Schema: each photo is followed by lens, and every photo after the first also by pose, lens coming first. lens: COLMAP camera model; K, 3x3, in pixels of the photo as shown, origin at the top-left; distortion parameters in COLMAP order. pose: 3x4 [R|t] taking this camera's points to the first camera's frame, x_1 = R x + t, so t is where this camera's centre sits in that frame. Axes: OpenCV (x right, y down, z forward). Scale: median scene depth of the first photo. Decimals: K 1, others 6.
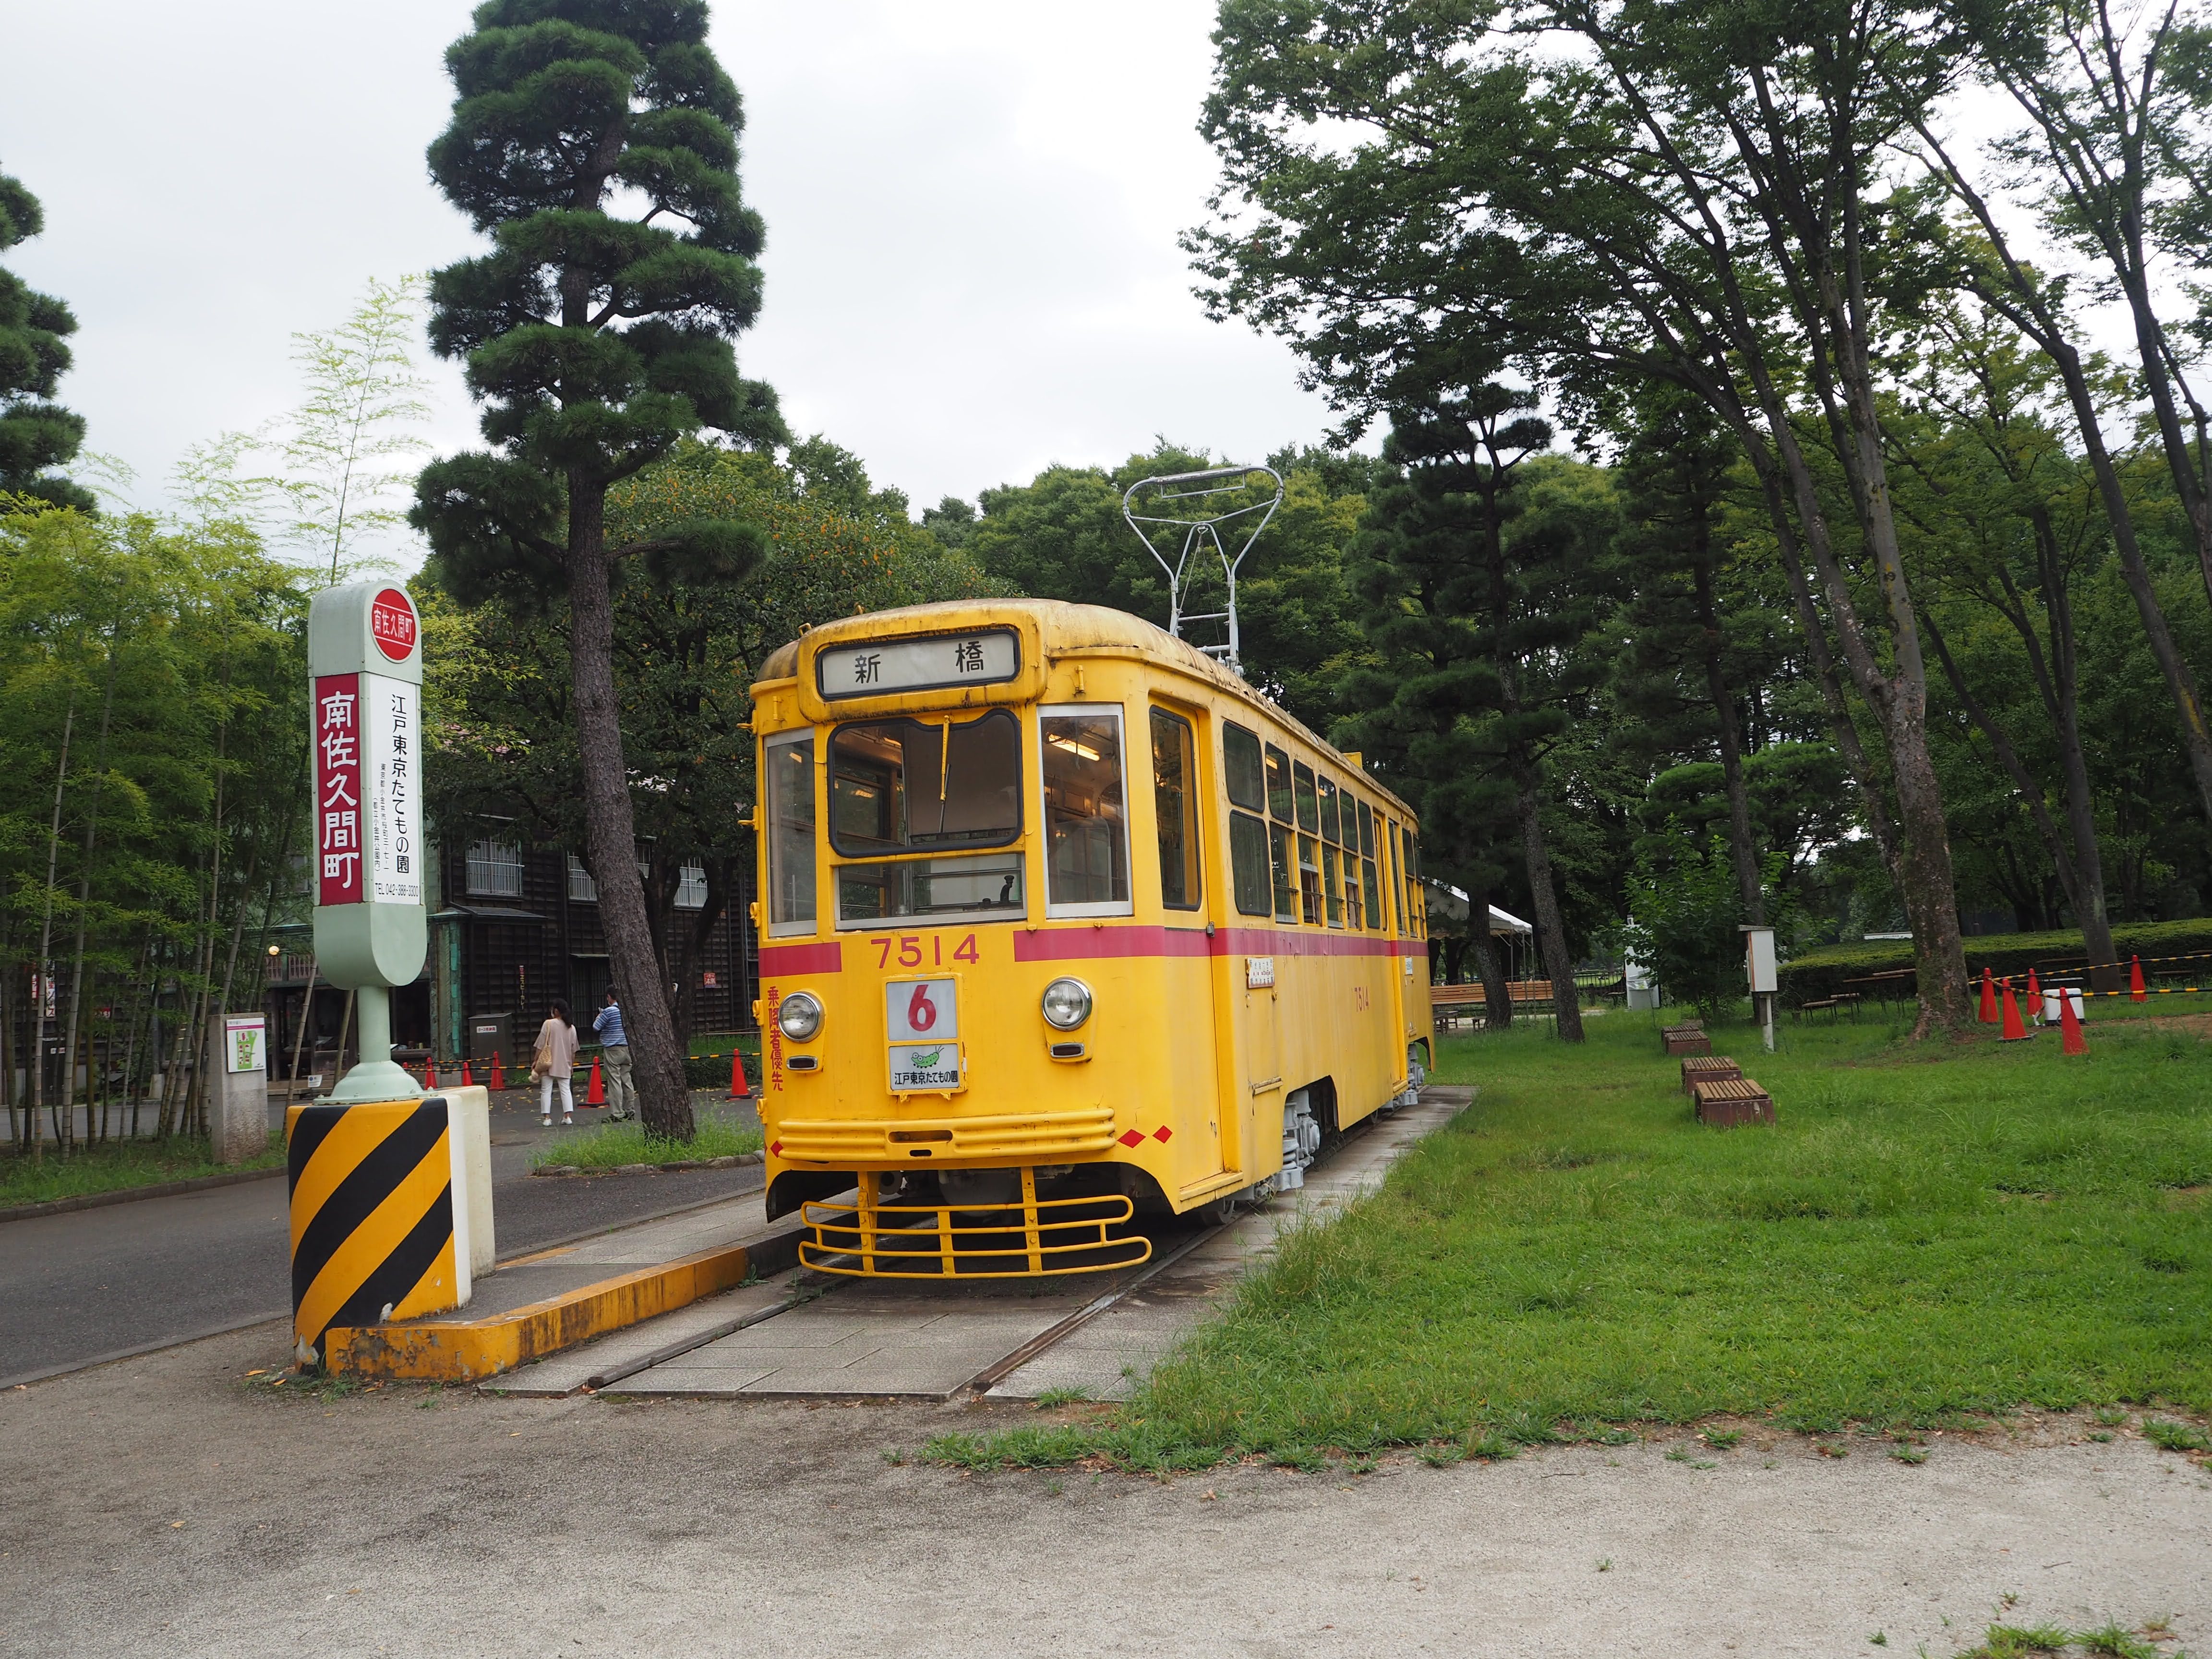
lens RADIAL K [[1857.2, 0, 1116.0], [0, 1857.2, 814.0], [0, 0, 1]] dist [-0.065495, 0.032726]
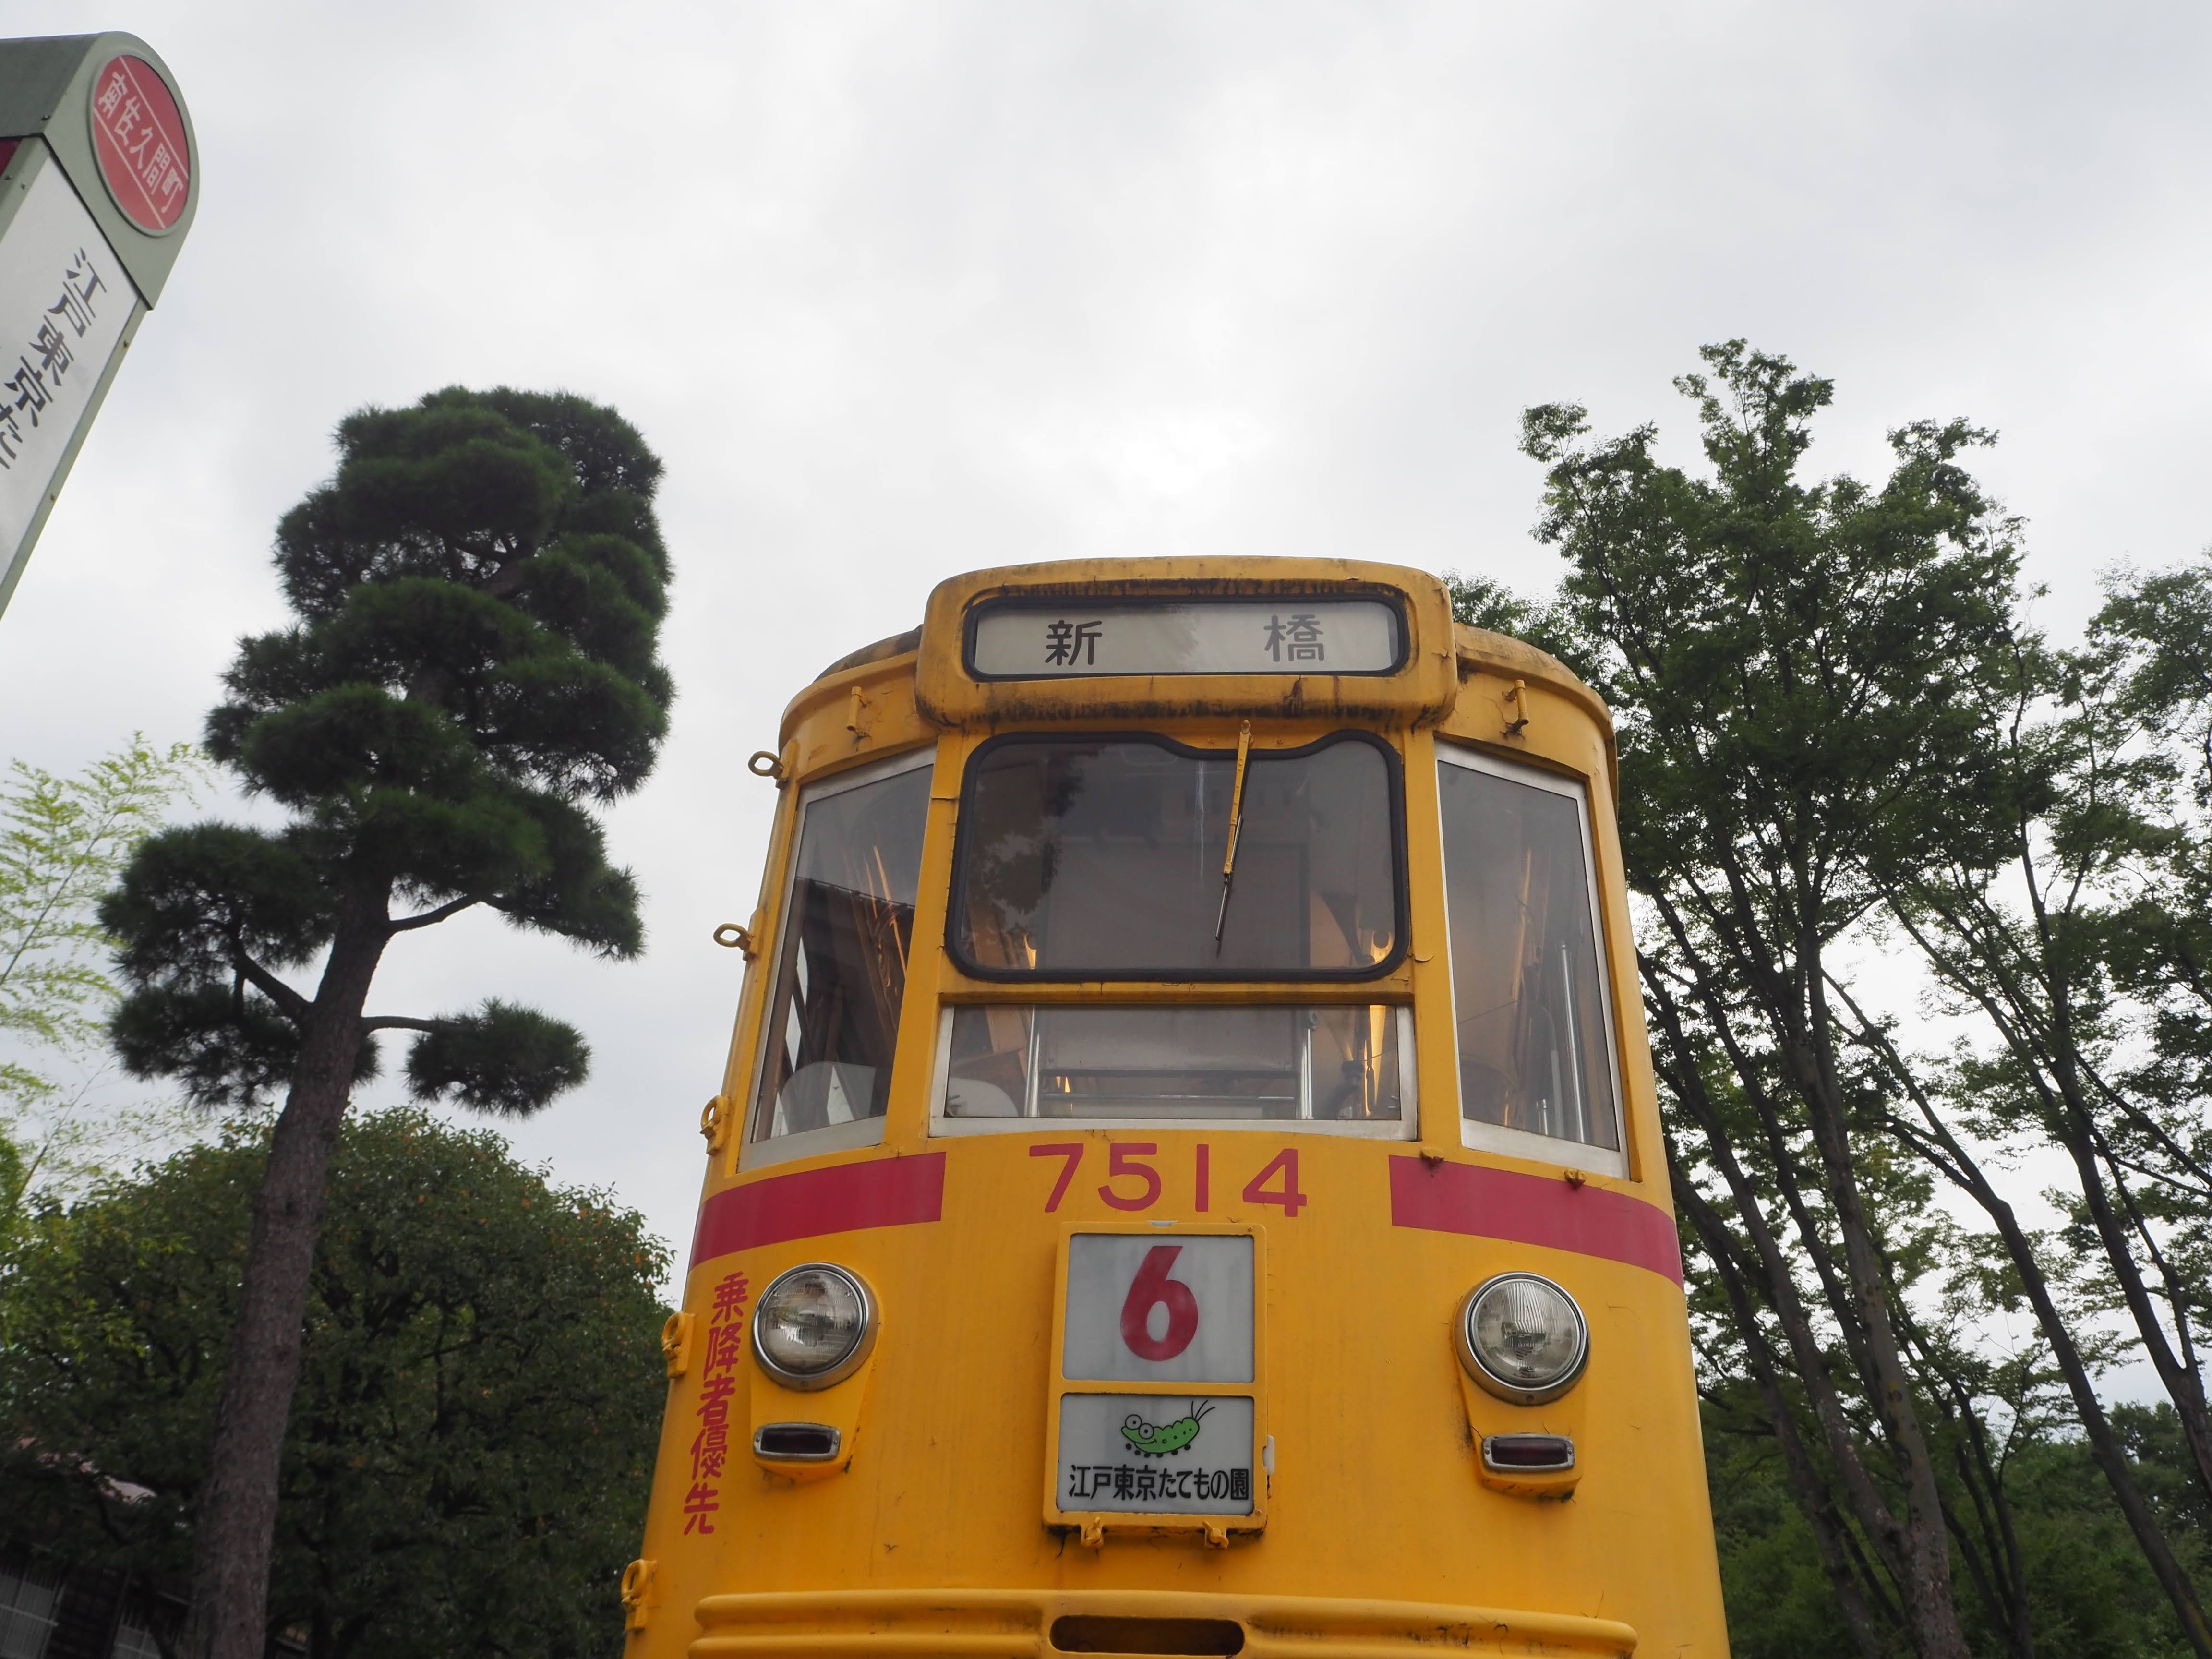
lens RADIAL K [[1857.2, 0, 1112.6], [0, 1857.2, 814.4], [0, 0, 1]] dist [-0.065495, 0.032726]
pose [[0.978150, 0.178779, 0.106120, -0.168621], [-0.108368, 0.874038, -0.473618, 0.193840], [-0.177426, 0.451769, 0.874314, 0.593157]]
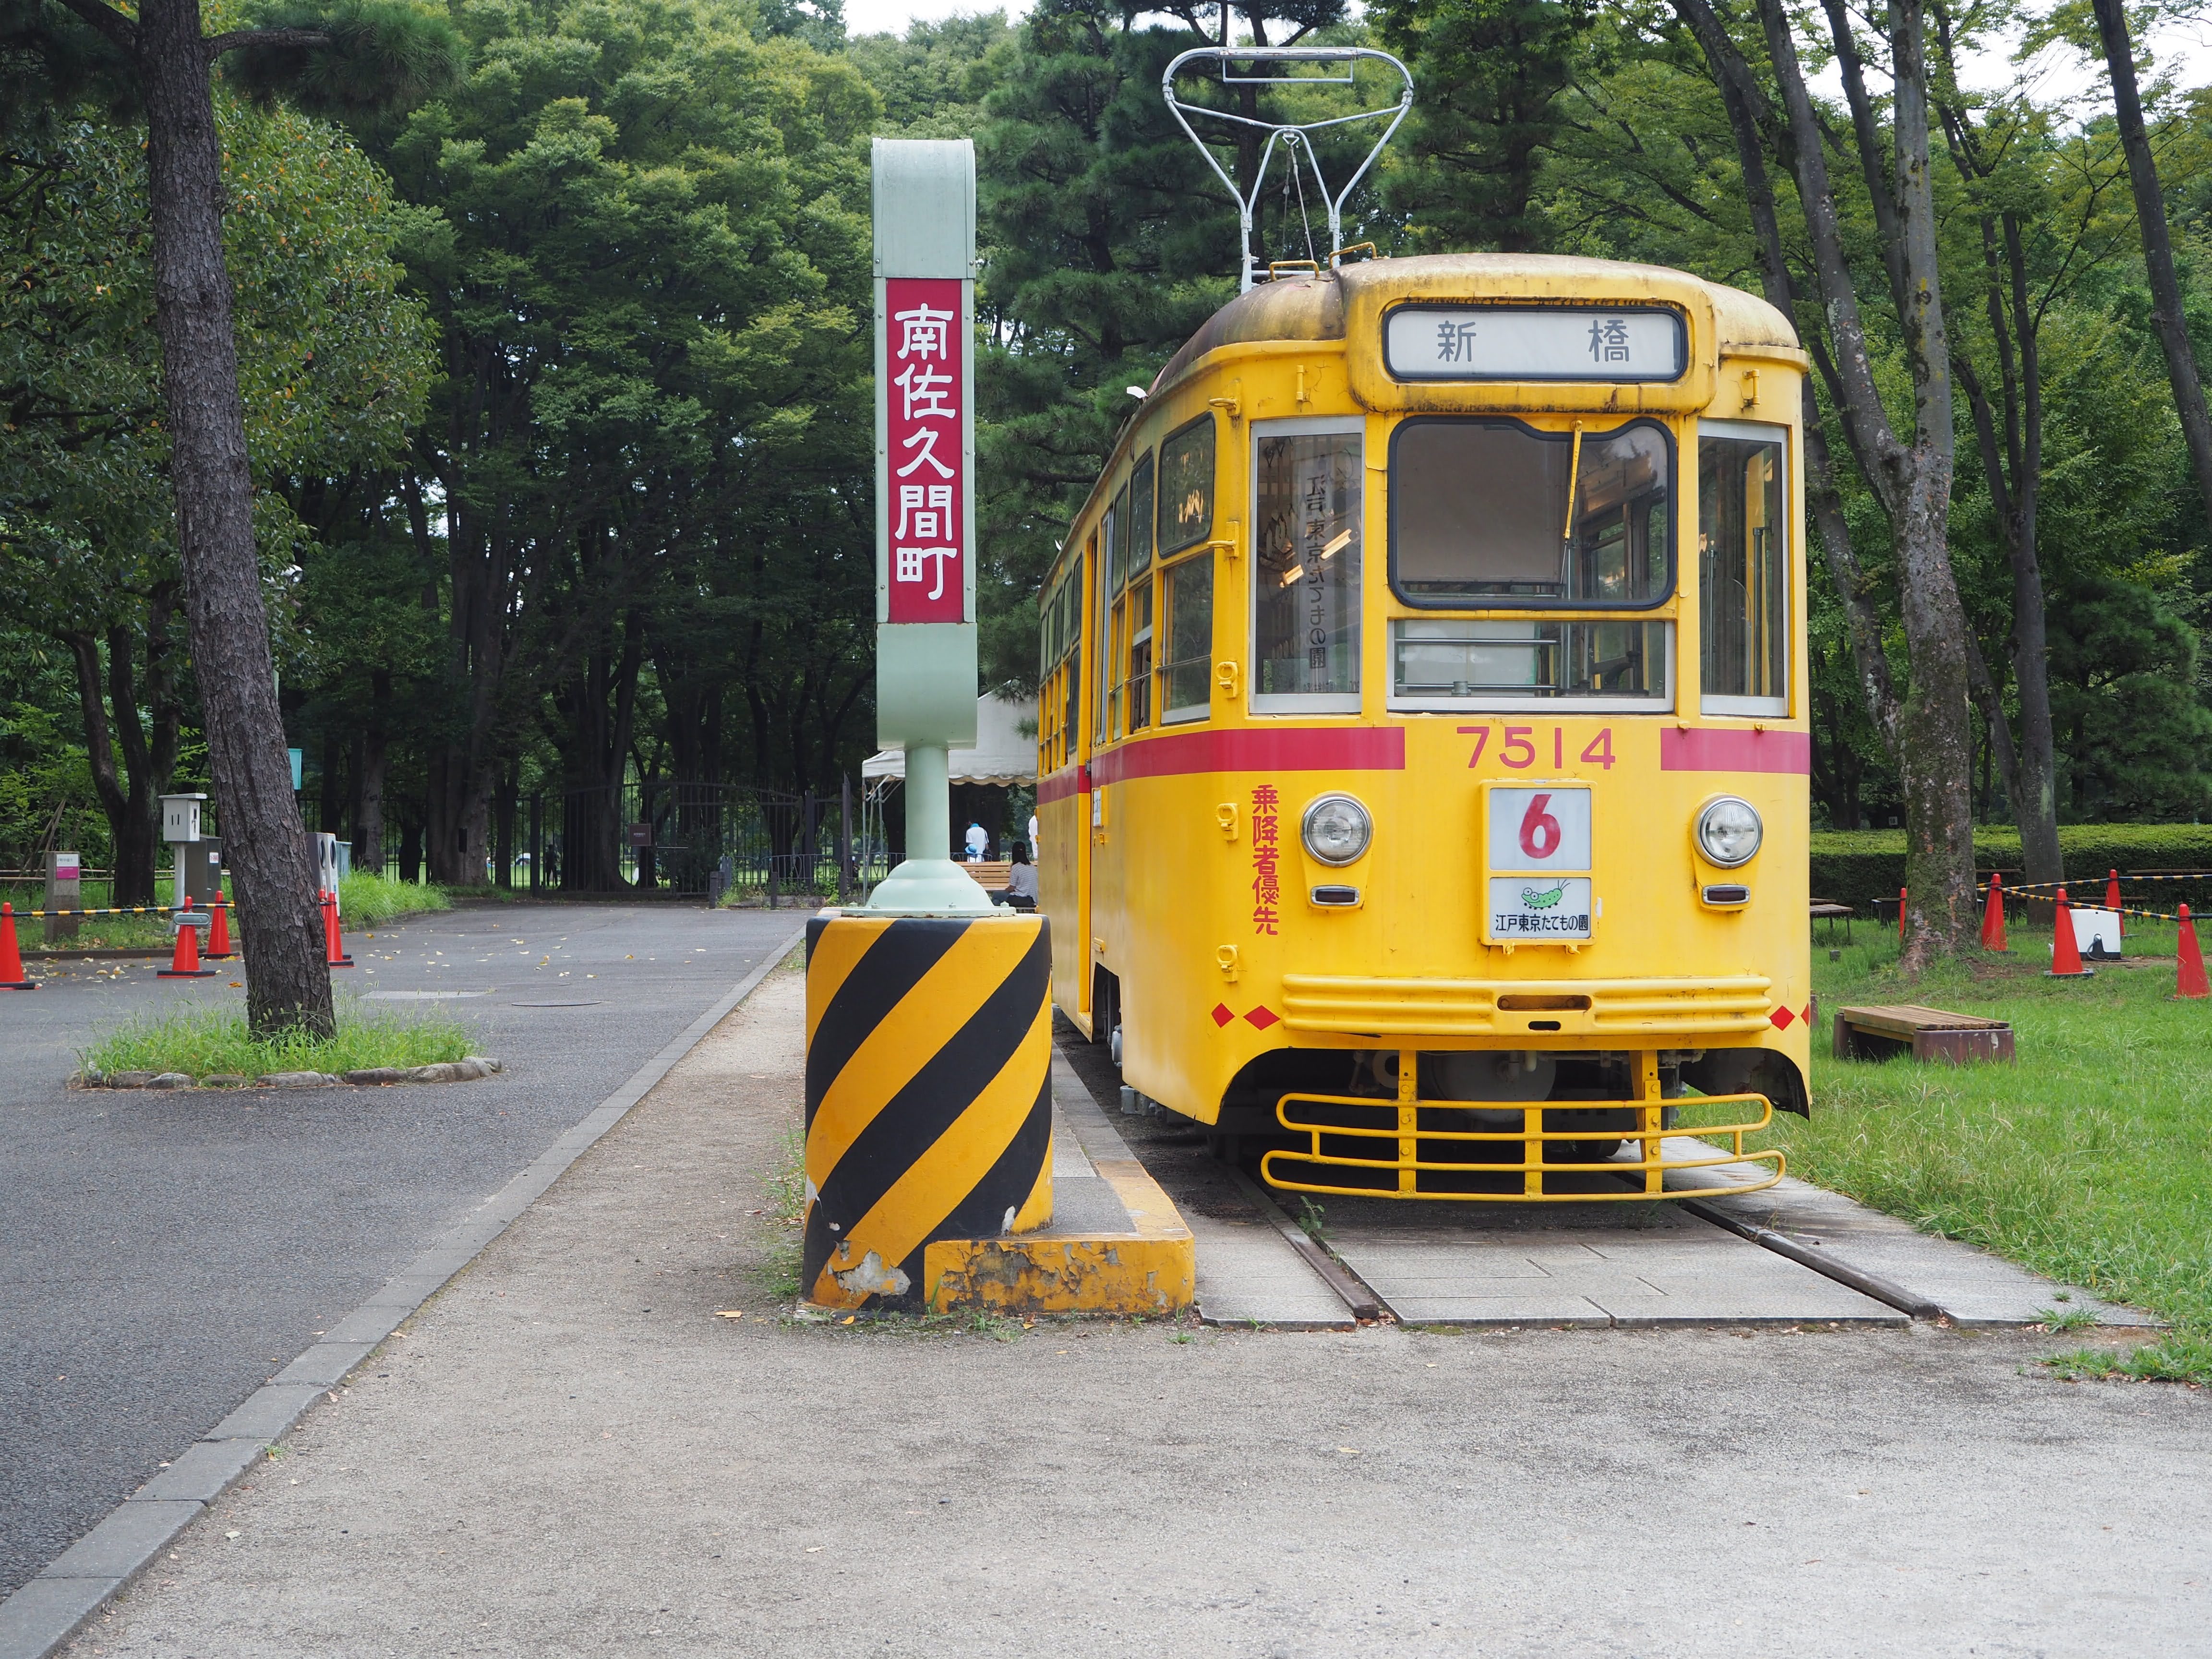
lens RADIAL K [[3174.5, 0, 1052.5], [0, 3174.5, 782.9], [0, 0, 1]] dist [0.004079, 0.000000]
pose [[0.950833, 0.060773, 0.303684, -0.636890], [-0.080617, 0.995323, 0.053229, 0.036407], [-0.299029, -0.075094, 0.951285, -0.108552]]
